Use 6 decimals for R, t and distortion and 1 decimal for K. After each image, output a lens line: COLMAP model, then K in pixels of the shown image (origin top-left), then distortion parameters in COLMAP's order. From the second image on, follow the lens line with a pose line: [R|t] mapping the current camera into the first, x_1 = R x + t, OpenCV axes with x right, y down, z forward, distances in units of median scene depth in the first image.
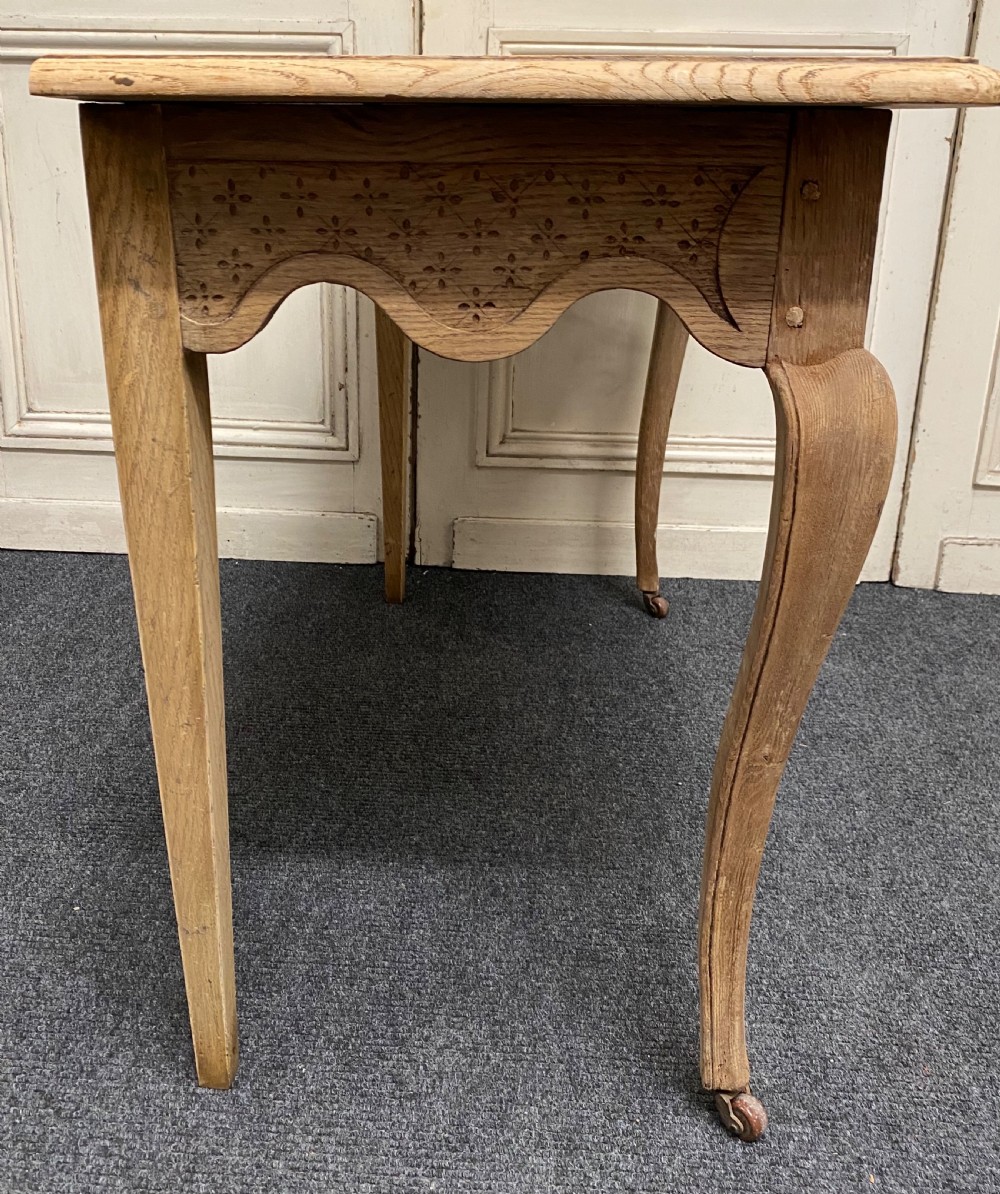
lens RADIAL K [[1163.8, 0, 461.4], [0, 1163.8, 531.0], [0, 0, 1]] dist [0.007562, 0.000000]
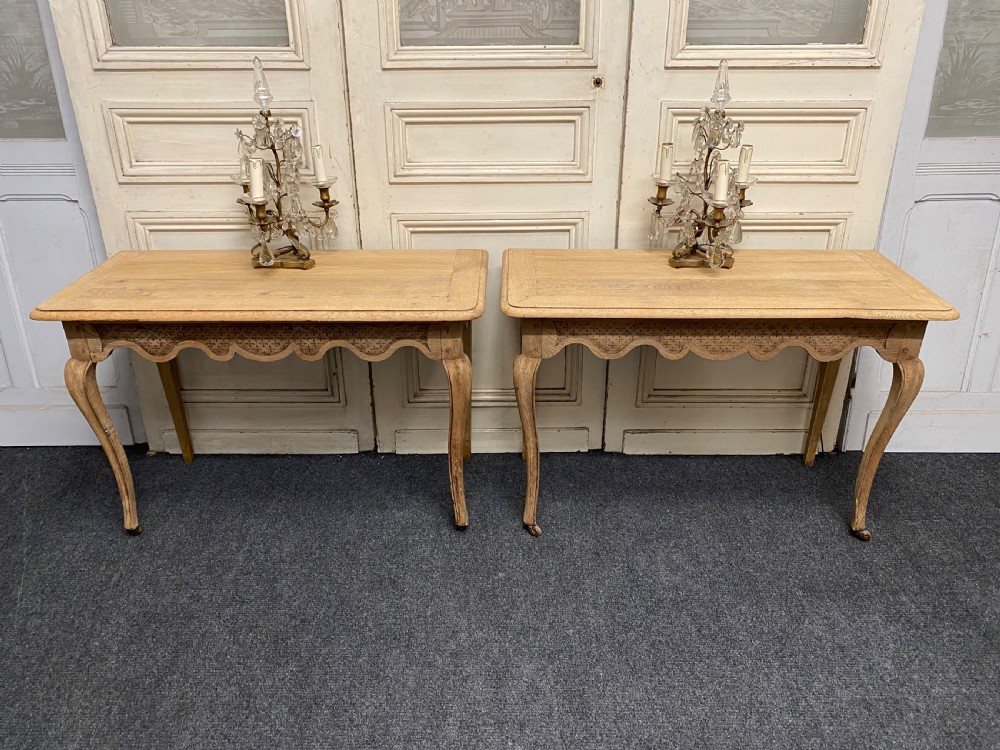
lens RADIAL K [[779.6, 0, 502.1], [0, 779.6, 371.3], [0, 0, 1]] dist [0.012665, -0.010288]
pose [[0.997671, -0.050199, 0.046185, 0.237307], [0.044467, 0.992052, 0.117709, -0.509608], [-0.051727, -0.115381, 0.991974, -0.707442]]
